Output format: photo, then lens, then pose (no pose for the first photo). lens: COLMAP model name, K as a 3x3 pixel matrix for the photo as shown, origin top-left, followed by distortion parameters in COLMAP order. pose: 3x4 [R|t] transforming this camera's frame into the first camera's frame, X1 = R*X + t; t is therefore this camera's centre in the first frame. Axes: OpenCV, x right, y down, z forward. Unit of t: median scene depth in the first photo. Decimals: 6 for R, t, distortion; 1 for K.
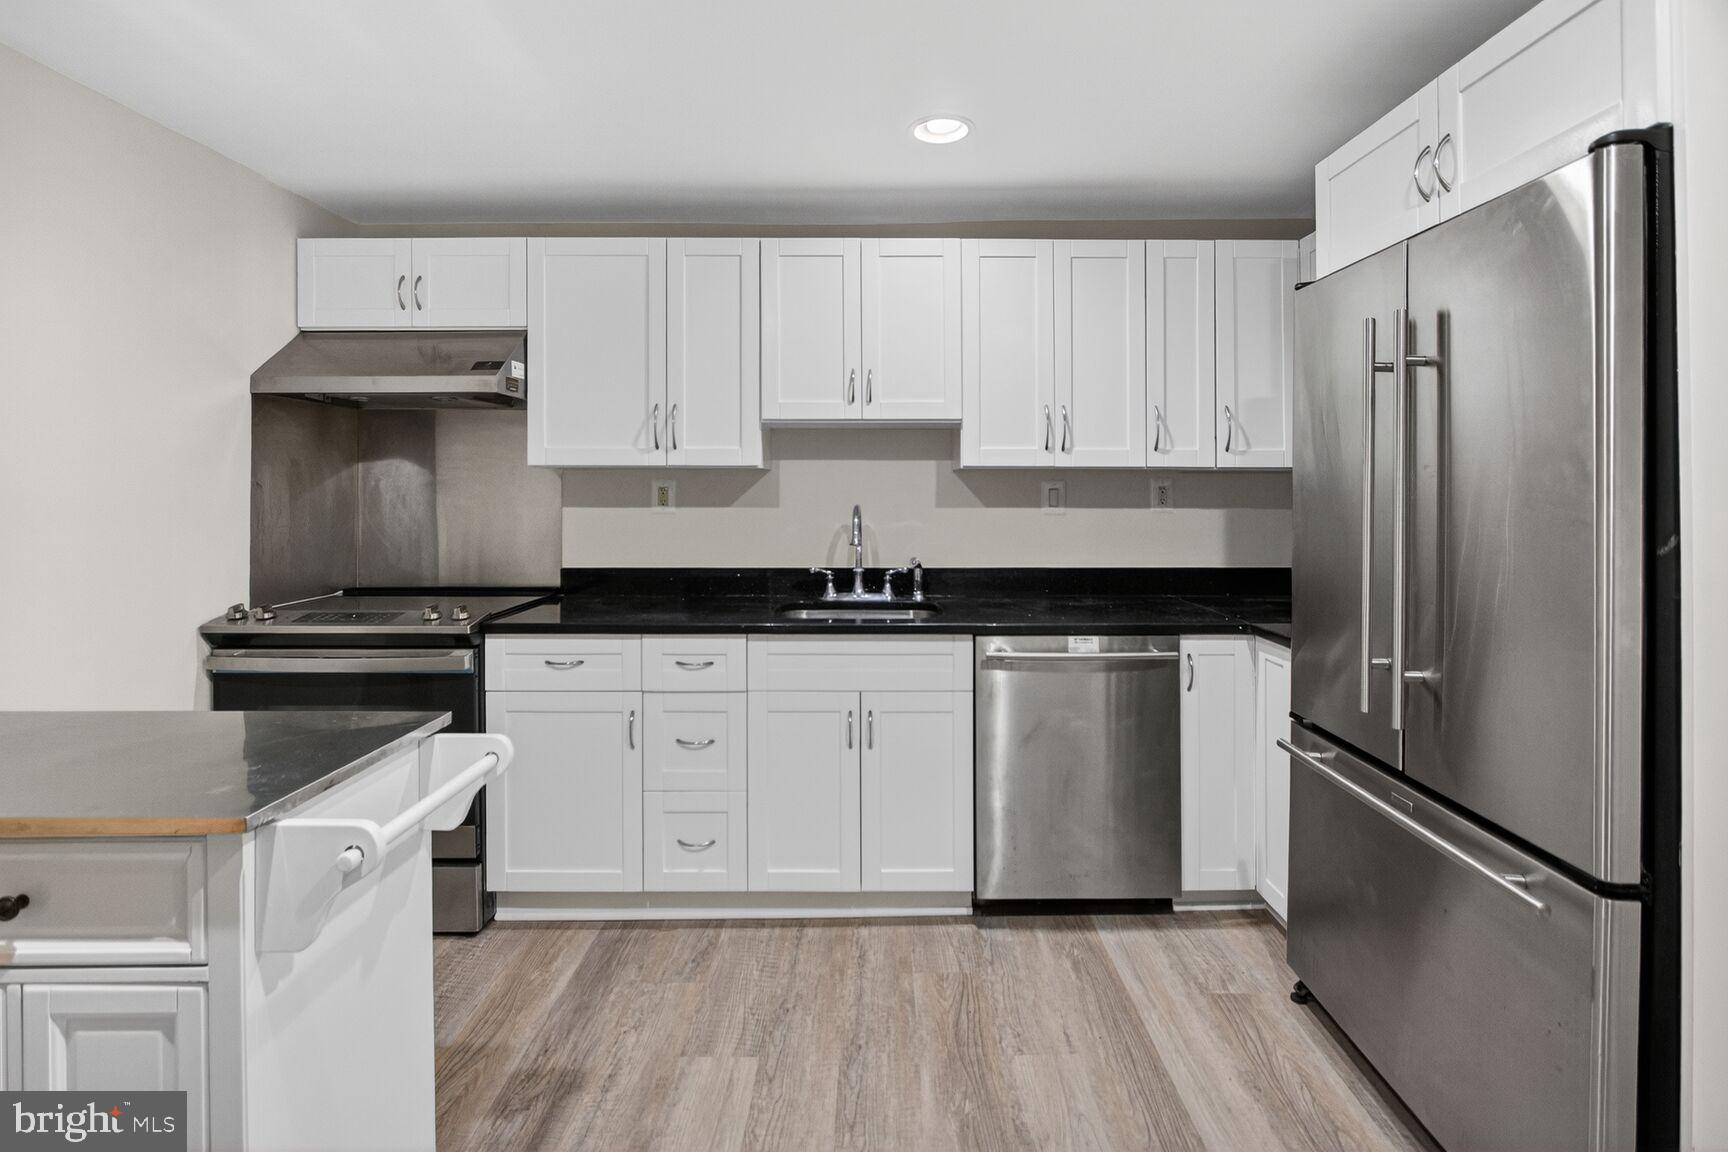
lens RADIAL K [[835.3, 0, 870.2], [0, 835.3, 477.9], [0, 0, 1]] dist [-0.004700, -0.000596]
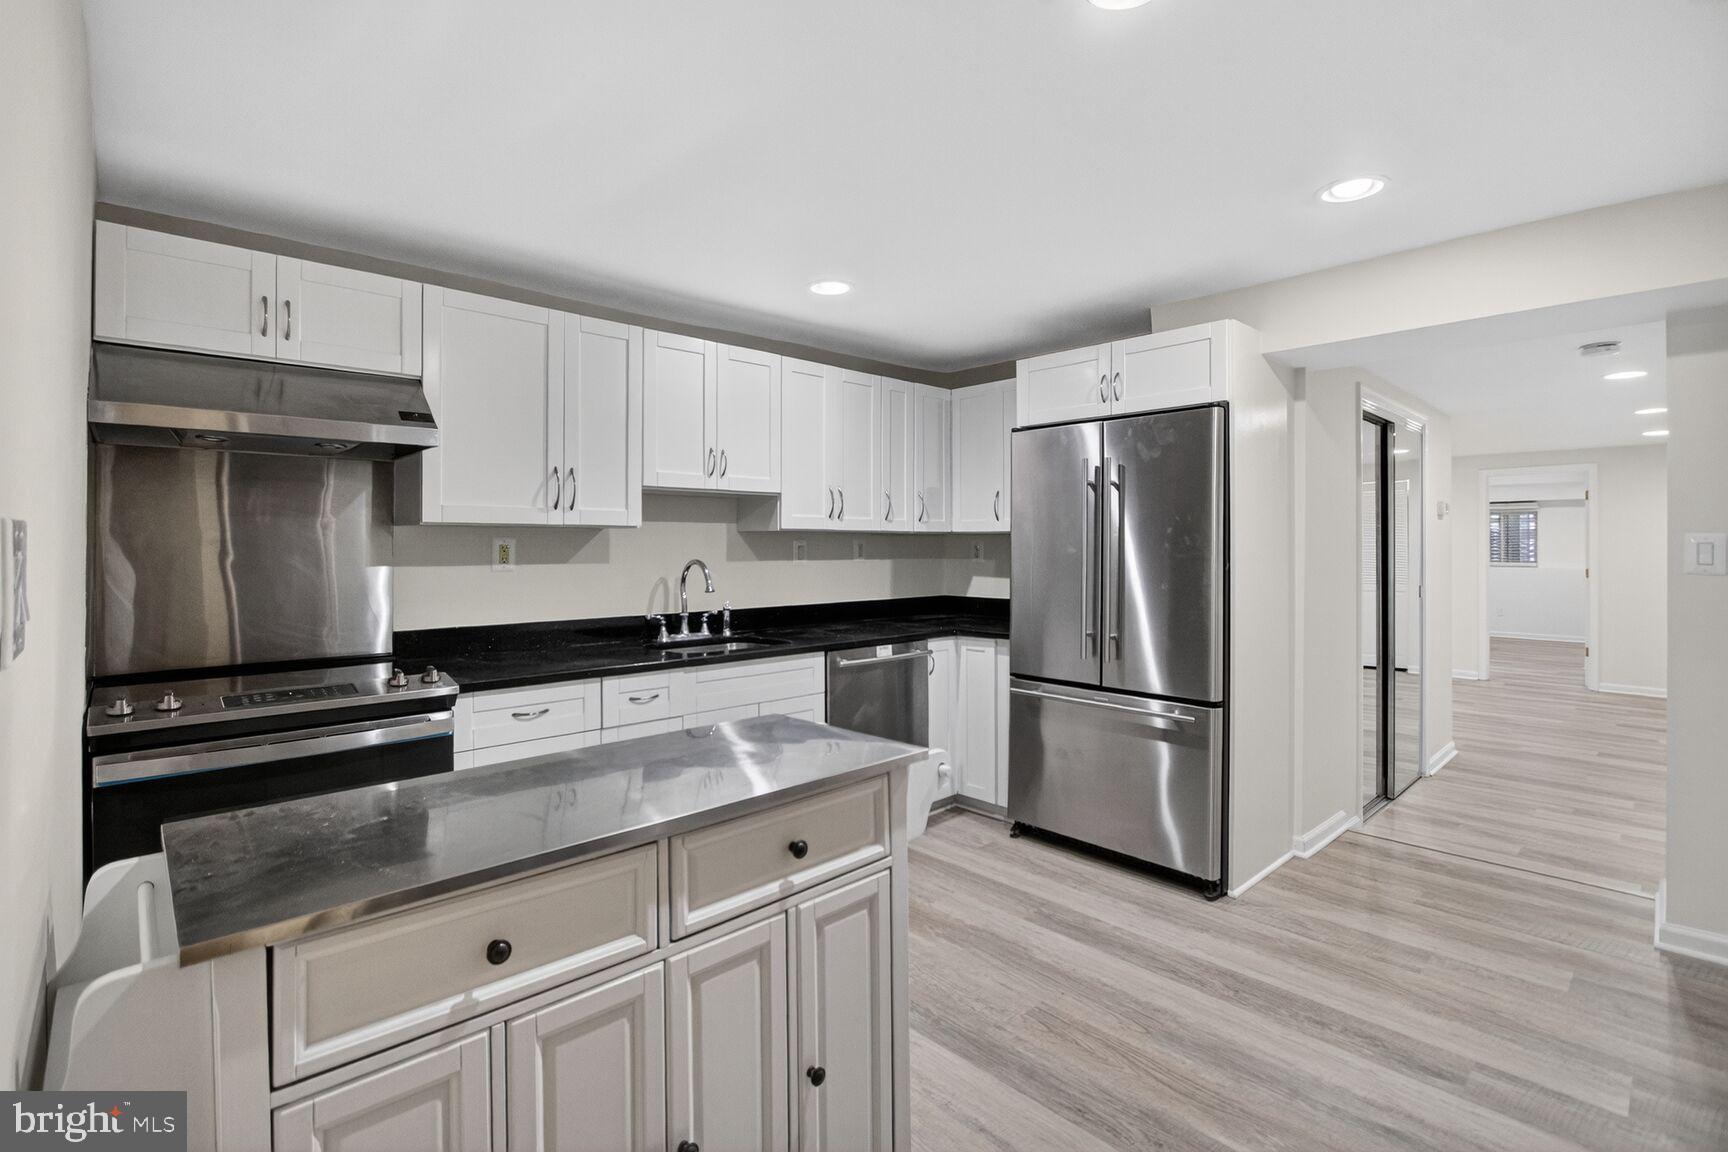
lens RADIAL K [[803.9, 0, 863.9], [0, 803.9, 546.7], [0, 0, 1]] dist [-0.018255, -0.000382]
pose [[0.730676, -0.001901, 0.682721, -0.649189], [-0.006077, 0.999938, 0.009287, 0.001352], [-0.682697, -0.010935, 0.730620, -0.013794]]
